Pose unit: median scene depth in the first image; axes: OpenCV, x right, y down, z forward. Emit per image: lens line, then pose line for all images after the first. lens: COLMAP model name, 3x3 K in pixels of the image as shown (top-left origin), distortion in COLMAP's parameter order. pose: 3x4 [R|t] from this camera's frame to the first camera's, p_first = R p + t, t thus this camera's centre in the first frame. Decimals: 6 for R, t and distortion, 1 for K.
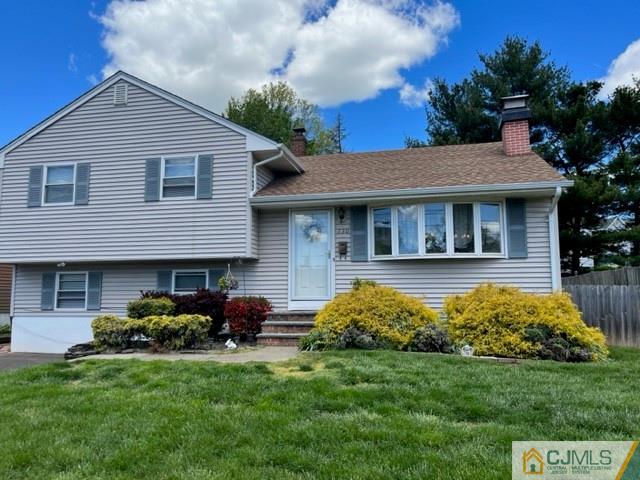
lens RADIAL K [[491.9, 0, 317.3], [0, 491.9, 239.1], [0, 0, 1]] dist [0.058497, -0.071587]
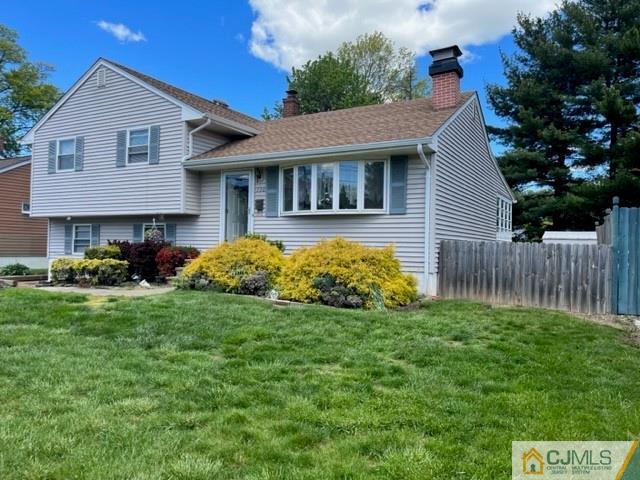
lens RADIAL K [[491.9, 0, 317.3], [0, 491.9, 239.1], [0, 0, 1]] dist [0.058497, -0.071587]
pose [[0.955944, 0.015280, -0.293152, 0.505133], [0.012073, 0.995753, 0.091271, -0.005062], [0.293301, -0.090789, 0.951699, -0.034183]]
